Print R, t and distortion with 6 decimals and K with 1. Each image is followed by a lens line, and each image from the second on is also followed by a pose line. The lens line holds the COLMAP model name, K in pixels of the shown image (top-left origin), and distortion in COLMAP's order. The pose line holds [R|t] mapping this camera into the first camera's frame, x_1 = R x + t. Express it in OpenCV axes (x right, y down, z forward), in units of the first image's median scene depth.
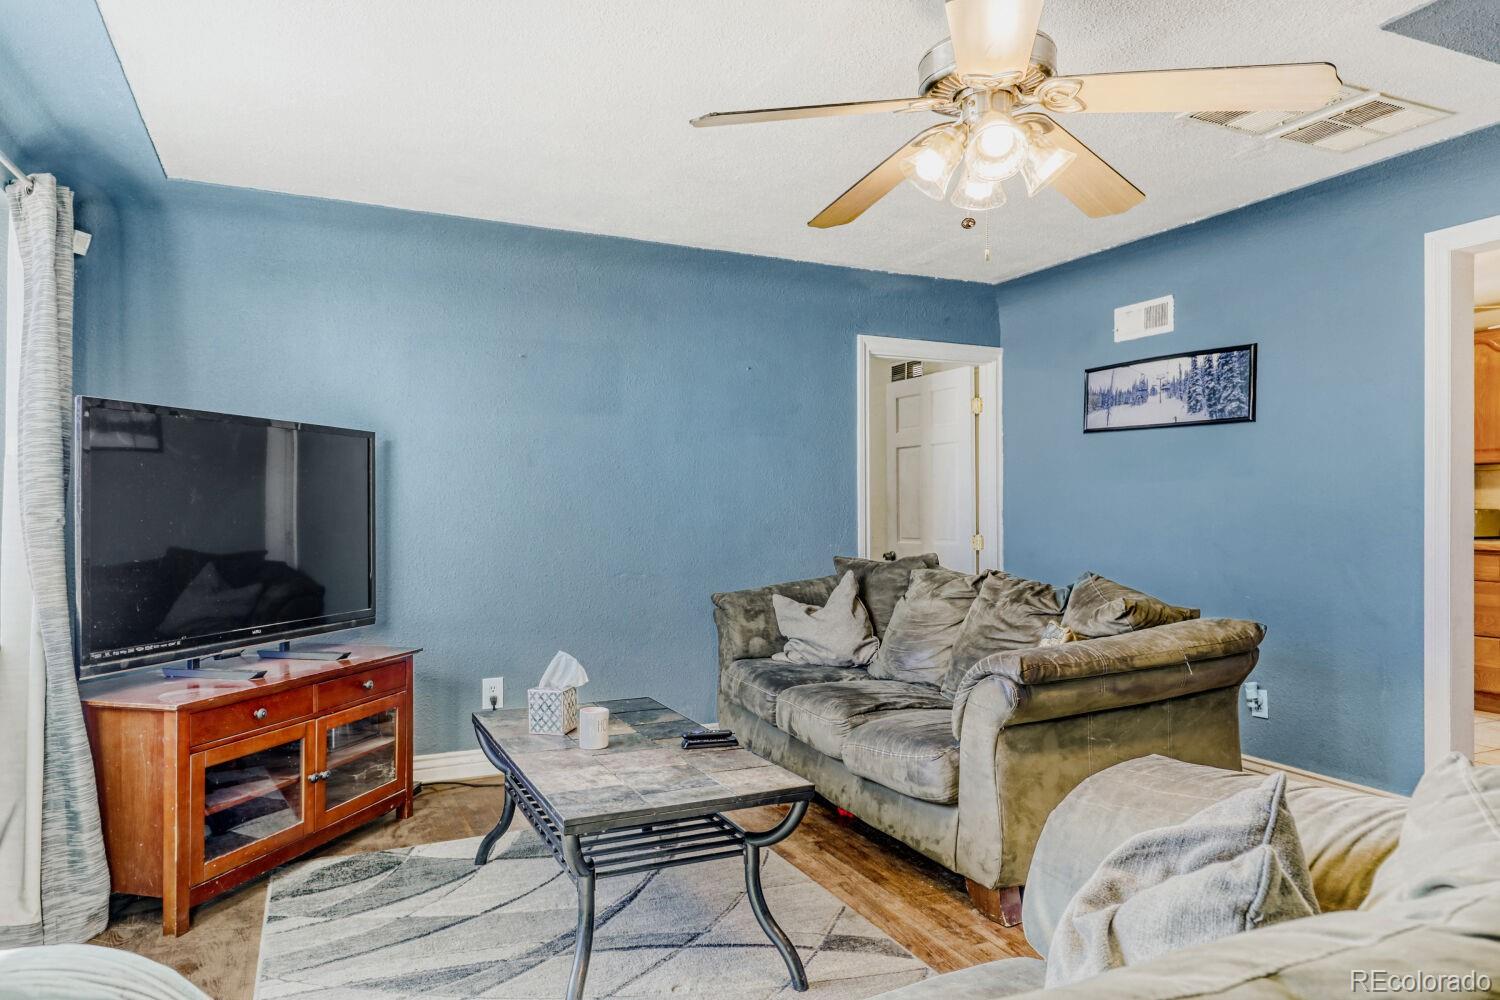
lens RADIAL K [[976.7, 0, 750.0], [0, 976.7, 500.0], [0, 0, 1]] dist [-0.000145, -0.001395]
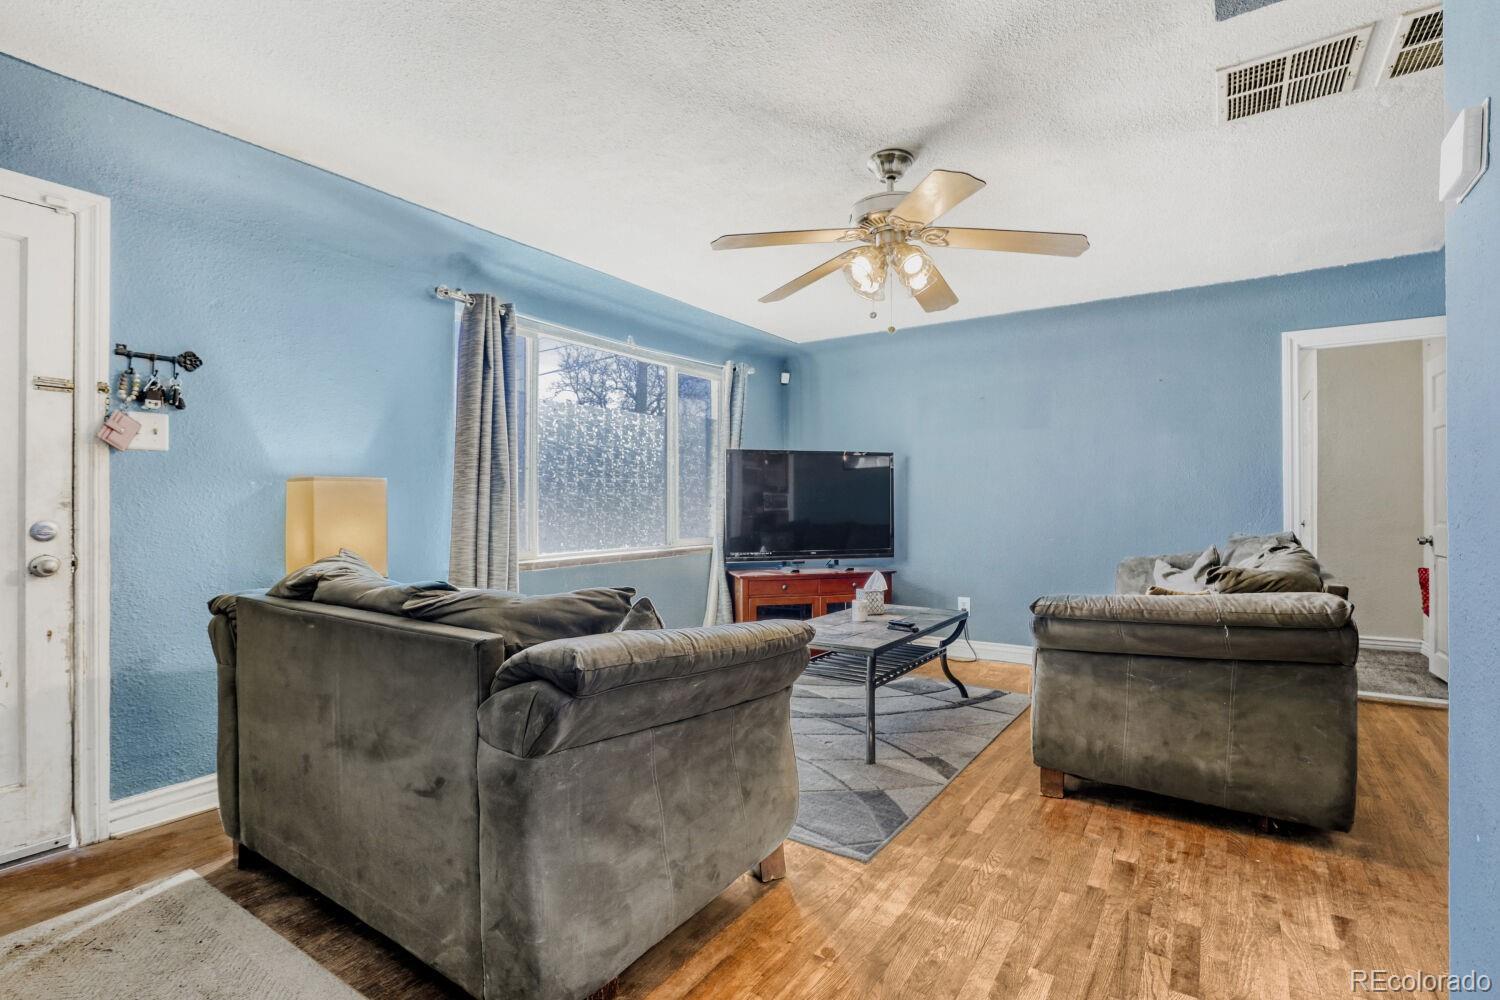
lens RADIAL K [[699.6, 0, 753.5], [0, 699.6, 504.2], [0, 0, 1]] dist [-0.019968, 0.000974]
pose [[0.495626, 0.001213, -0.868535, 0.766134], [0.008137, 0.999949, 0.006040, 0.021280], [0.868498, -0.010060, 0.495590, 0.154254]]
